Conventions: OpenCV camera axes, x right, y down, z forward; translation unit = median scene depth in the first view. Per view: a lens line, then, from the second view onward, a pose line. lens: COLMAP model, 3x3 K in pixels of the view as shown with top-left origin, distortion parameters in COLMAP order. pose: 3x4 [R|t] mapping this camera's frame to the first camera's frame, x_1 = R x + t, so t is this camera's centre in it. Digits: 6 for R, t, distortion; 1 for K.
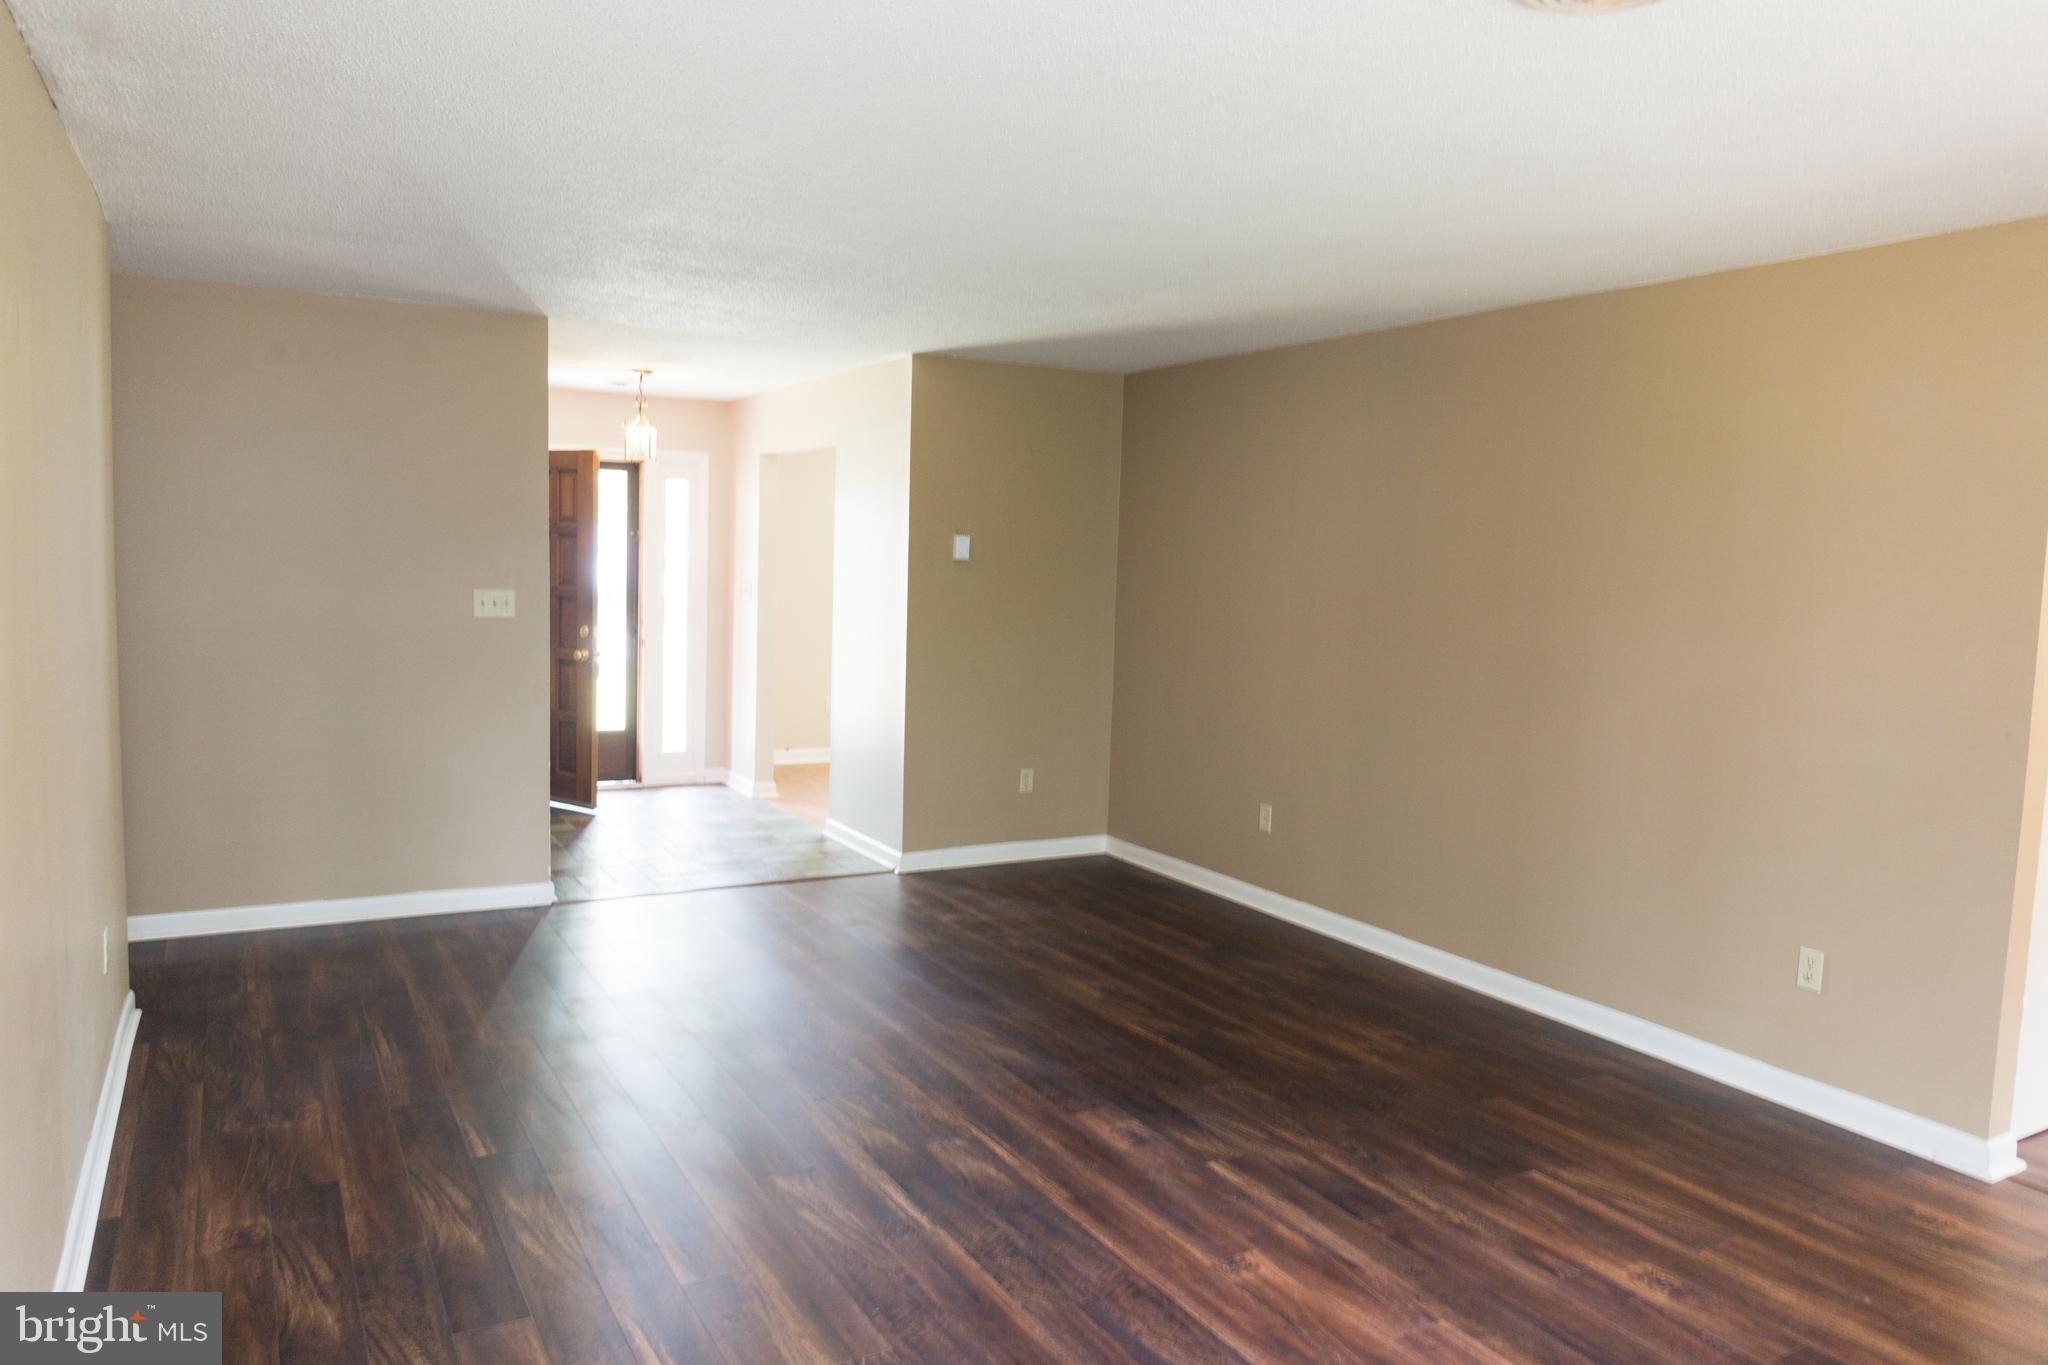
lens RADIAL K [[1373.5, 0, 1026.5], [0, 1373.5, 661.8], [0, 0, 1]] dist [-0.017434, -0.011977]
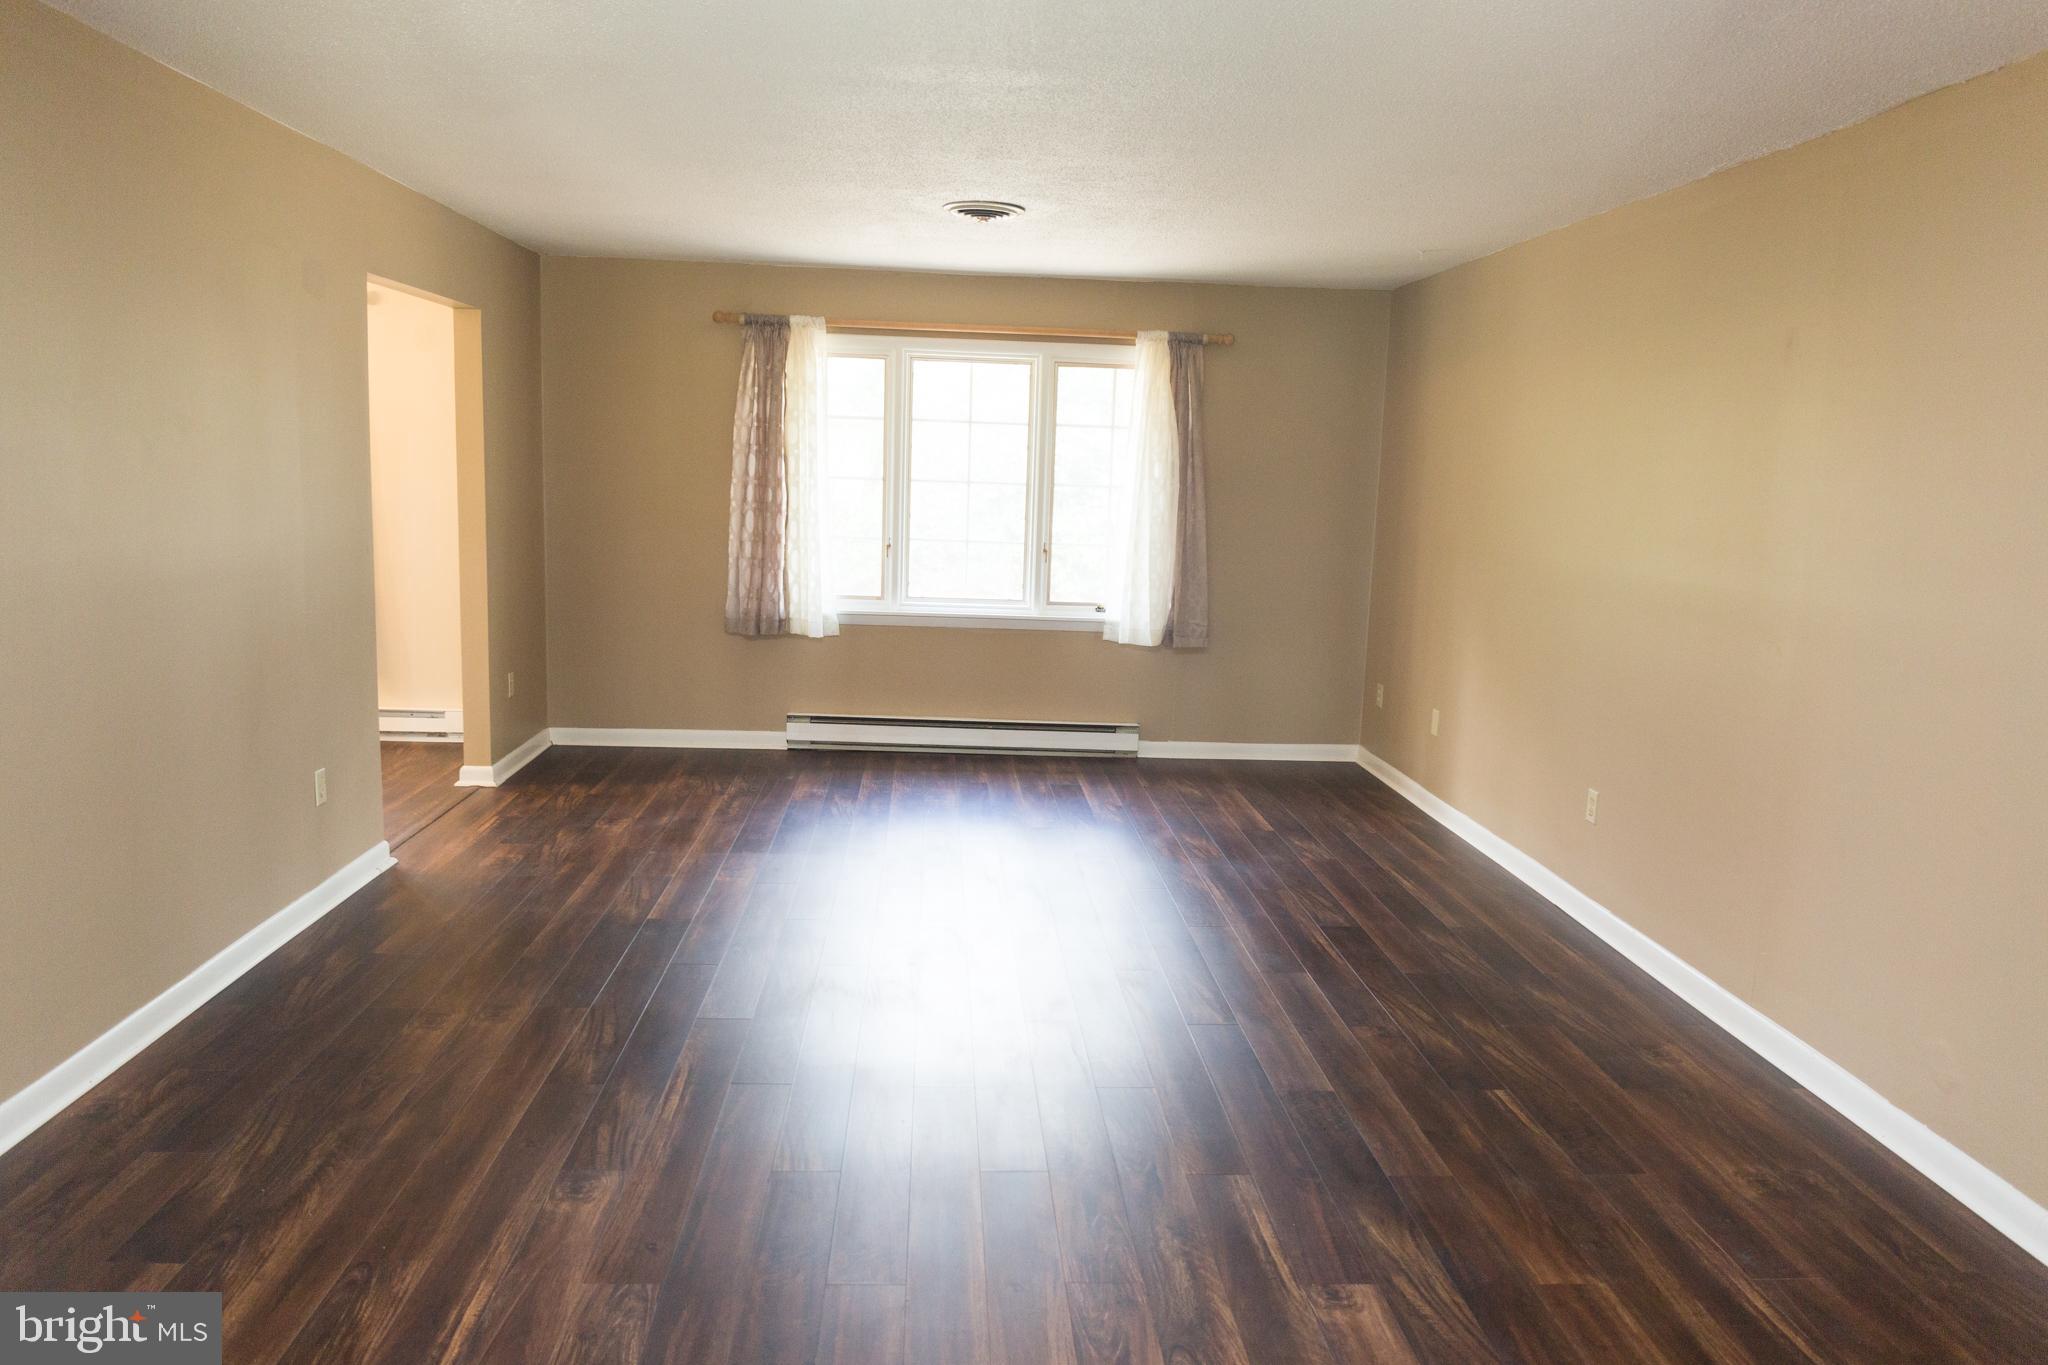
lens RADIAL K [[1373.5, 0, 1011.8], [0, 1373.5, 689.9], [0, 0, 1]] dist [-0.017434, -0.011977]
pose [[-0.891558, -0.131099, 0.433517, -0.456206], [-0.023802, 0.969430, 0.244212, -0.154900], [-0.452280, 0.207411, -0.867423, 1.889541]]
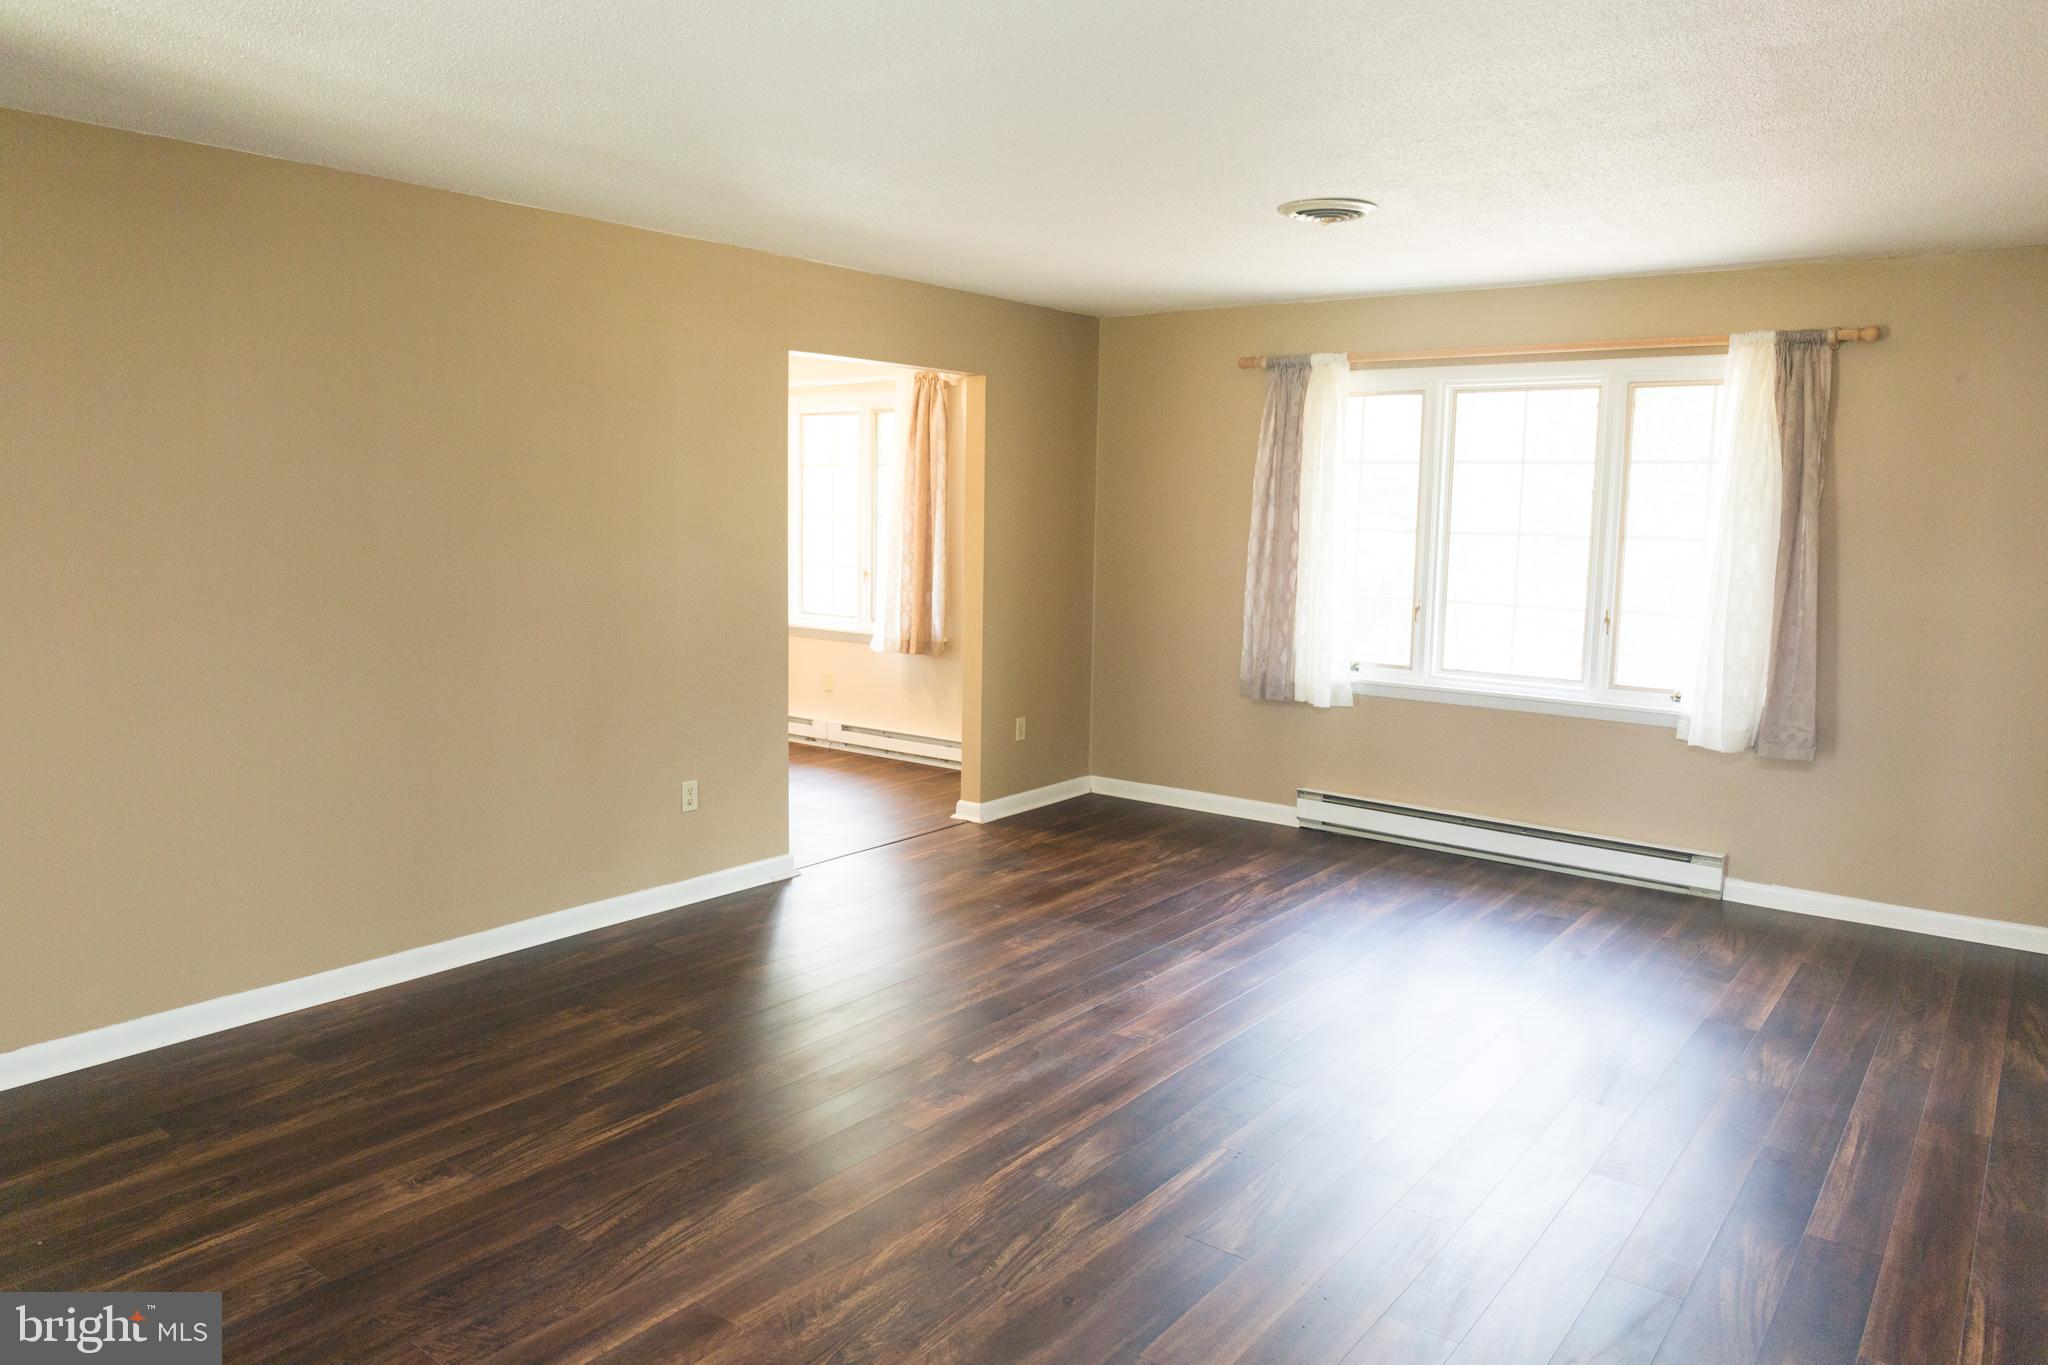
lens RADIAL K [[1373.5, 0, 1012.3], [0, 1373.5, 676.7], [0, 0, 1]] dist [-0.017434, -0.011977]
pose [[-0.377198, -0.152008, 0.913573, -0.798920], [0.047980, 0.981906, 0.183188, -0.122432], [-0.924889, 0.112931, -0.363080, 1.307989]]
